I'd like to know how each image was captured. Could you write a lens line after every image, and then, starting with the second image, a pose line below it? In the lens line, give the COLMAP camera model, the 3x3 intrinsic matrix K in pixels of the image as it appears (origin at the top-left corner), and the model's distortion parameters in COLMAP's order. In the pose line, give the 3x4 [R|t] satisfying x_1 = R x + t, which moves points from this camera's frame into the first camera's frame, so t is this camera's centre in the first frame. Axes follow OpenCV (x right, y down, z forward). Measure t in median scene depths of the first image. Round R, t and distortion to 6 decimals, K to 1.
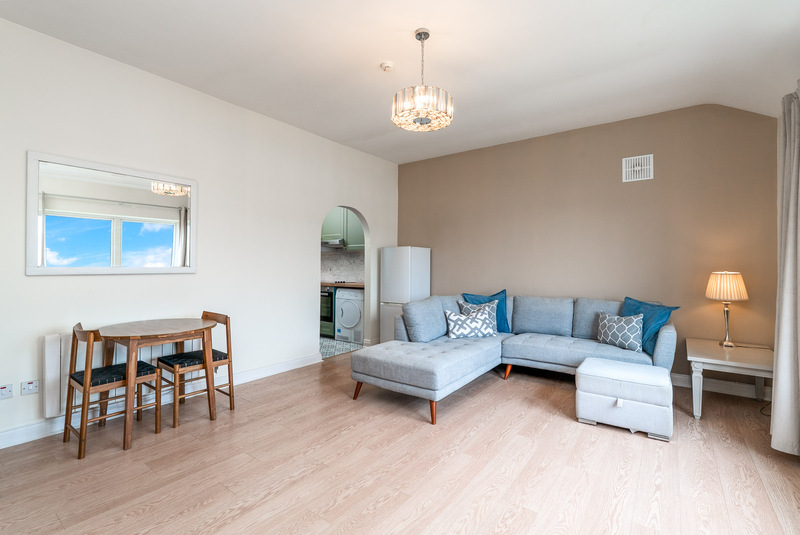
lens RADIAL K [[356.7, 0, 400.1], [0, 356.7, 265.1], [0, 0, 1]] dist [-0.007337, 0.000440]
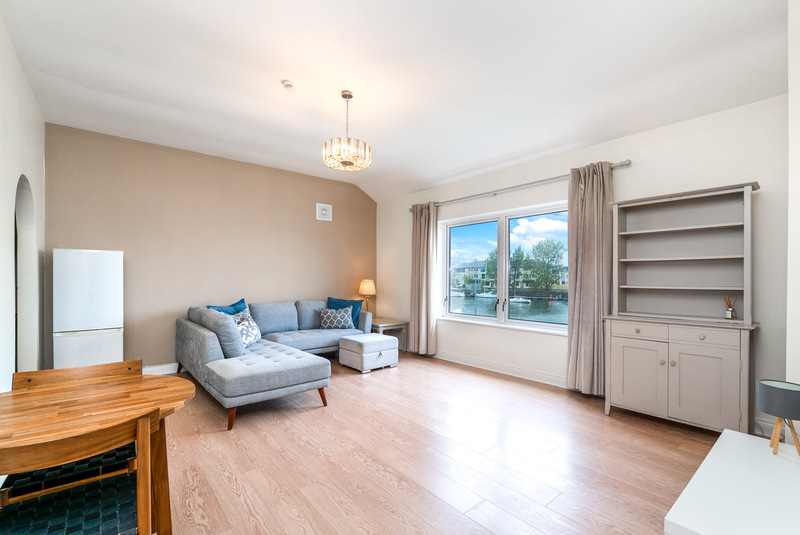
lens RADIAL K [[356.7, 0, 397.3], [0, 356.7, 281.3], [0, 0, 1]] dist [-0.007337, 0.000440]
pose [[0.238965, -0.011507, 0.970960, -0.945793], [-0.003801, 0.999911, 0.012786, 0.001006], [-0.971021, -0.006746, 0.238900, 0.430318]]
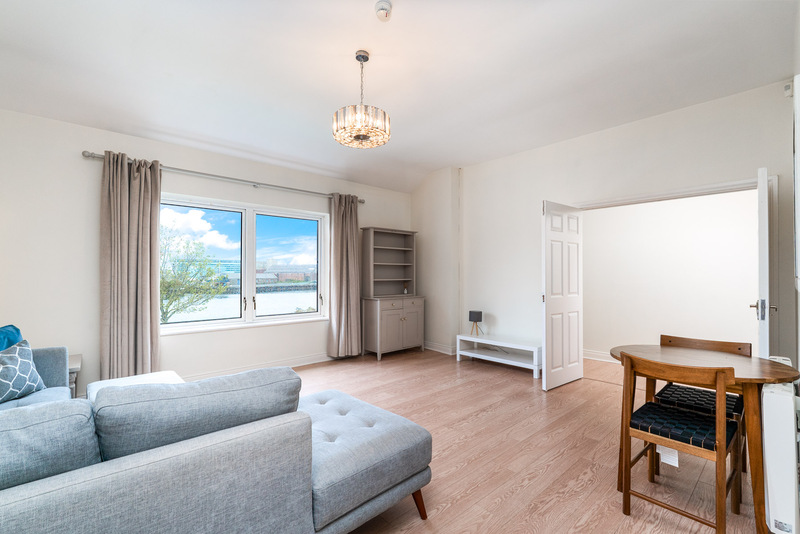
lens RADIAL K [[356.7, 0, 399.7], [0, 356.7, 270.7], [0, 0, 1]] dist [-0.007337, 0.000440]
pose [[-0.981240, -0.000228, 0.192792, -0.213858], [-0.002541, 0.999928, -0.011751, 0.003984], [-0.192776, -0.012021, -0.981169, 1.680480]]
